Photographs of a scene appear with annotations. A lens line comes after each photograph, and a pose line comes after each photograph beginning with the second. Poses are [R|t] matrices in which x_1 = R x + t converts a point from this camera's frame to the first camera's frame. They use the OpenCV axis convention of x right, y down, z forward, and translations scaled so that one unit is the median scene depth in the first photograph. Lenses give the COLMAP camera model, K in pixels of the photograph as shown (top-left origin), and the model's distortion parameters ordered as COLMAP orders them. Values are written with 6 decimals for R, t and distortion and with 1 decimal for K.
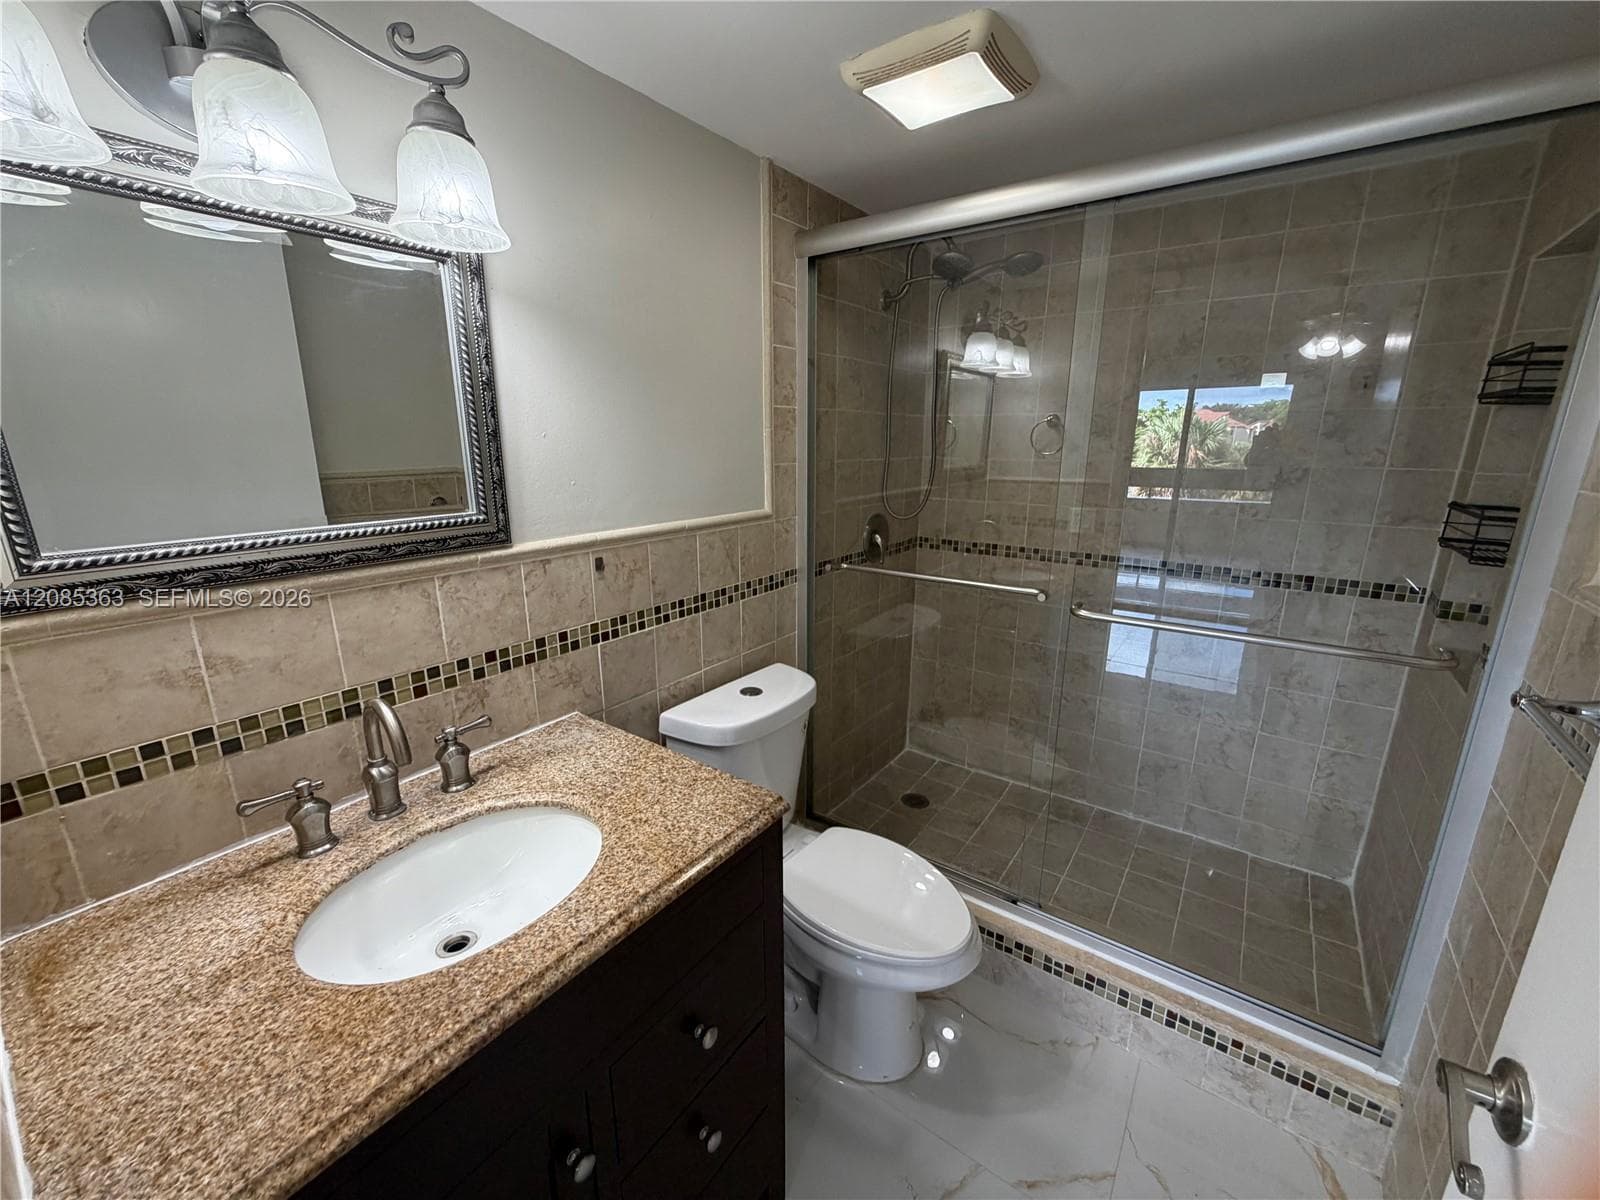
lens RADIAL K [[639.7, 0, 800.2], [0, 639.7, 603.2], [0, 0, 1]] dist [0.001845, 0.001005]
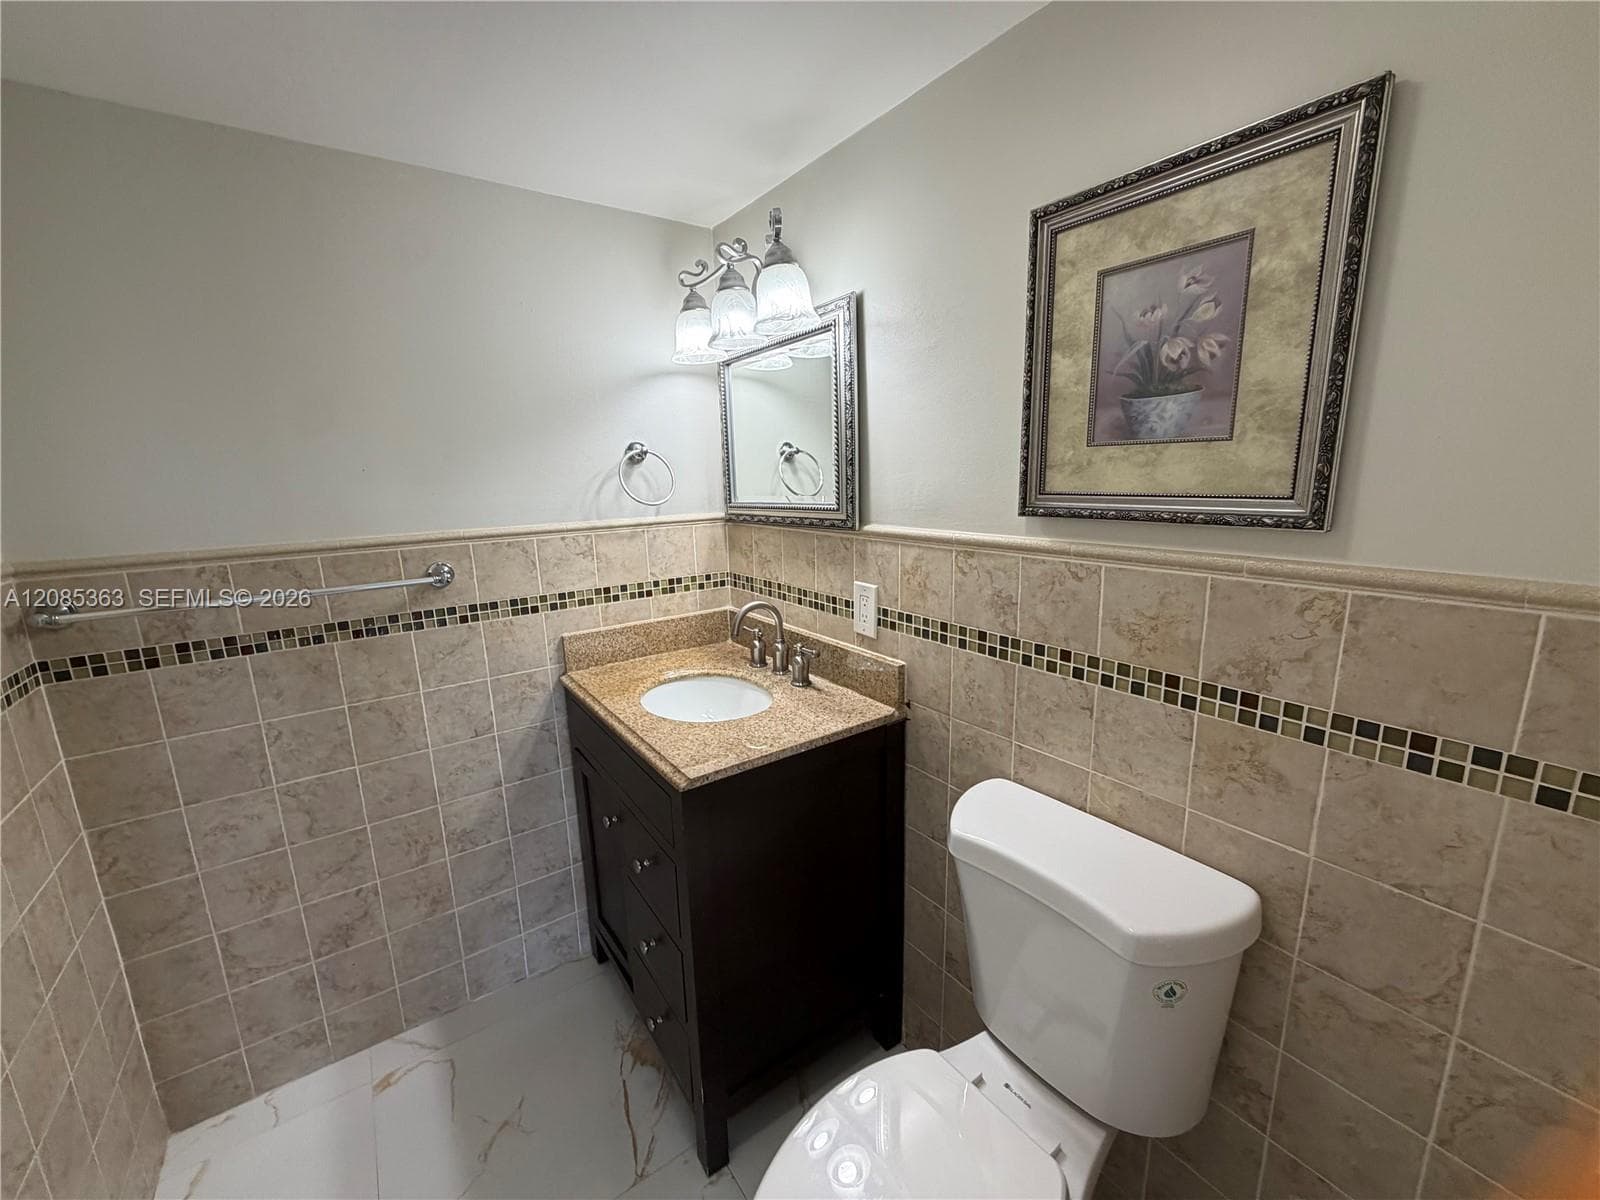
lens RADIAL K [[639.7, 0, 799.5], [0, 639.7, 601.4], [0, 0, 1]] dist [0.001845, 0.001005]
pose [[-0.316091, 0.209025, -0.925416, 0.677715], [-0.203269, 0.937855, 0.281265, -0.236723], [0.926698, 0.277014, -0.253959, 0.989280]]
